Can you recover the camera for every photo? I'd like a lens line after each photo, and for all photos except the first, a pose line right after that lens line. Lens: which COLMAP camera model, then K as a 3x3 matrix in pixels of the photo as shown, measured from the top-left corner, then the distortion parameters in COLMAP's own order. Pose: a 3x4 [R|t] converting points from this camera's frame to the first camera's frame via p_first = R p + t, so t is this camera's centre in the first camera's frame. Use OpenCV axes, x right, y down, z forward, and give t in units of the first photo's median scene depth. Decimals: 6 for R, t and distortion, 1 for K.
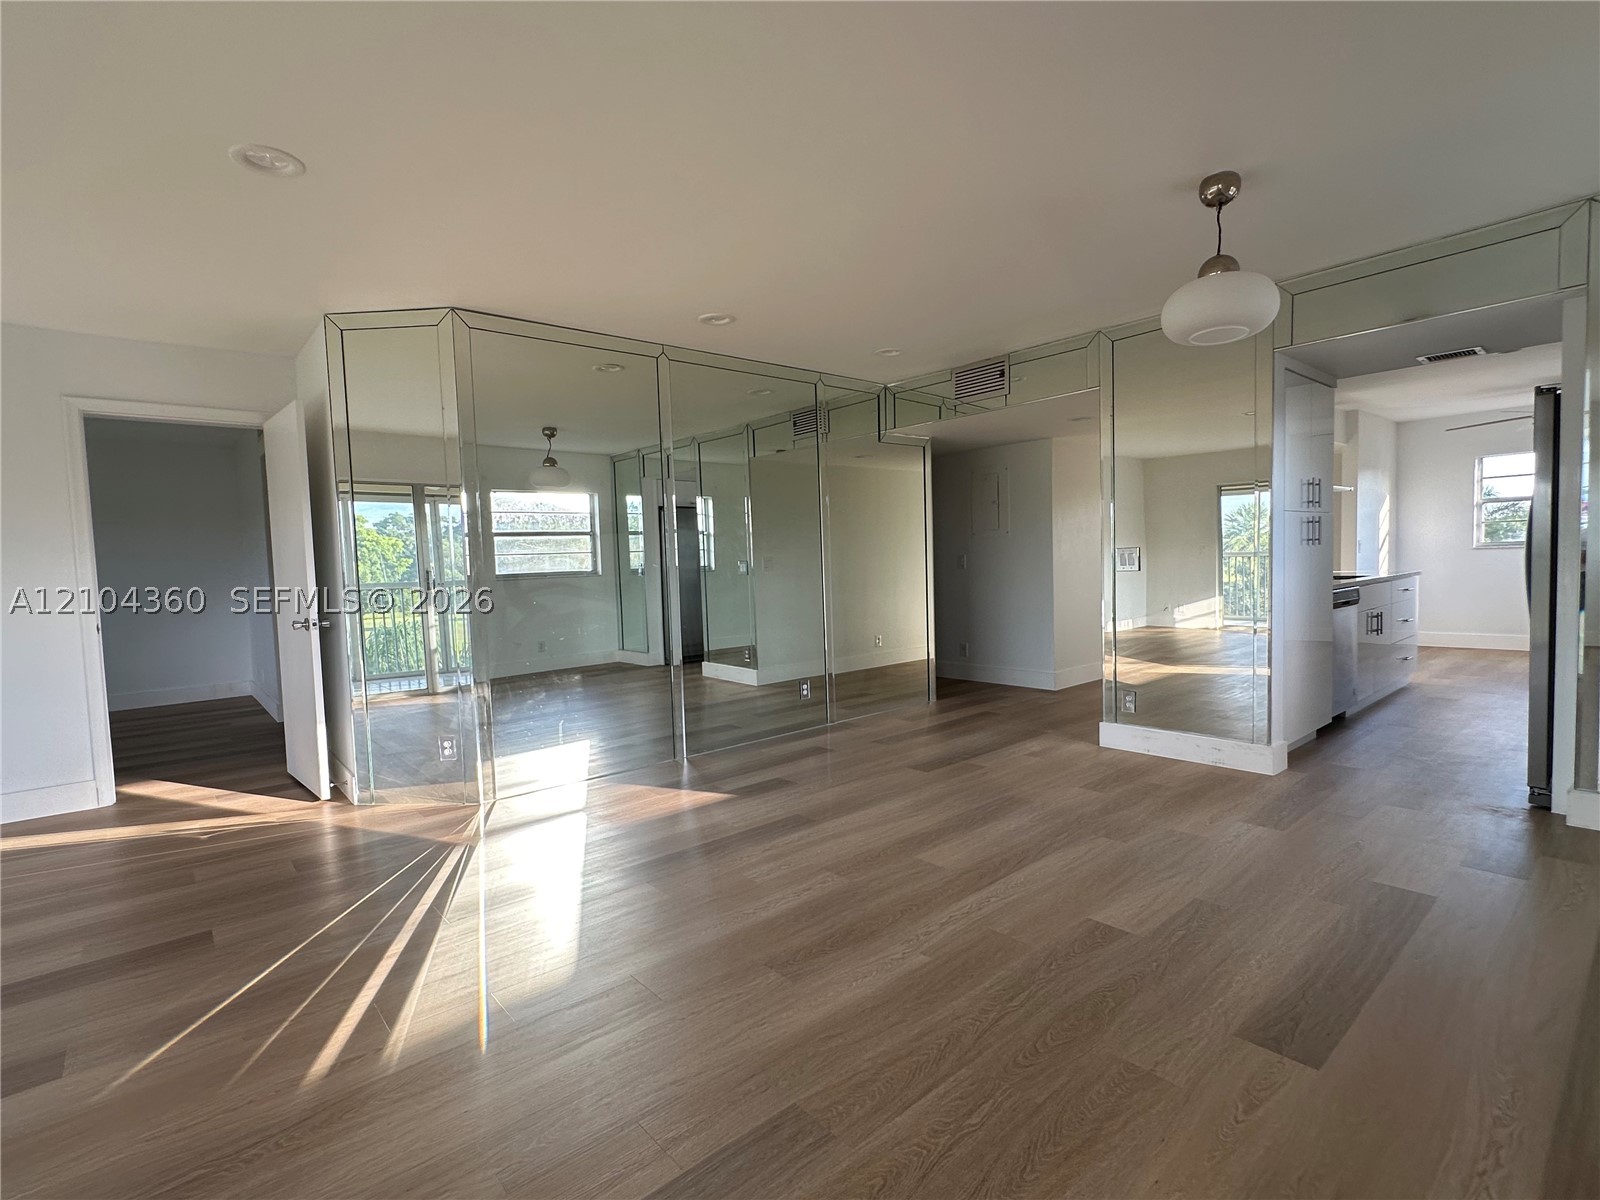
lens RADIAL K [[763.2, 0, 795.1], [0, 763.2, 609.4], [0, 0, 1]] dist [0.000890, -0.000014]
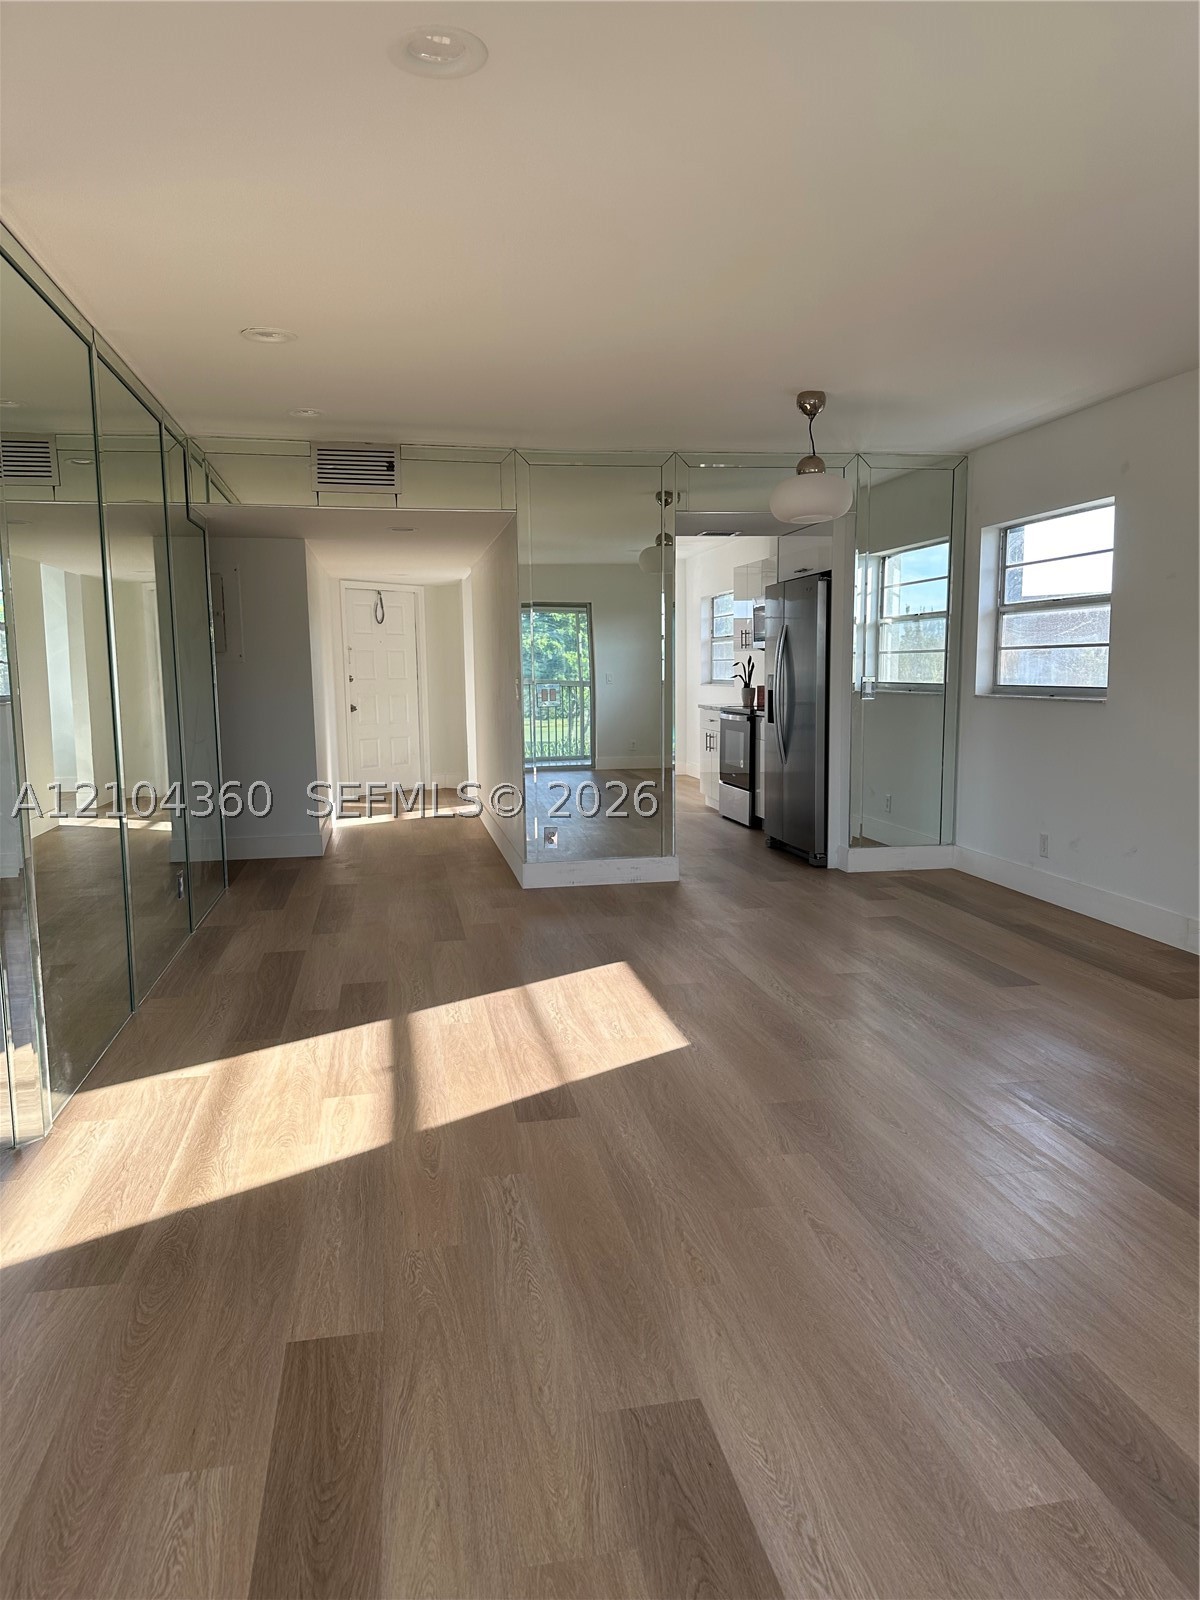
lens RADIAL K [[1112.4, 0, 603.1], [0, 1112.4, 806.4], [0, 0, 1]] dist [0.141389, -0.213855]
pose [[0.495671, -0.081018, 0.864723, -0.676719], [0.051645, 0.996627, 0.063773, -0.007818], [-0.866974, 0.013048, 0.498183, 0.190034]]
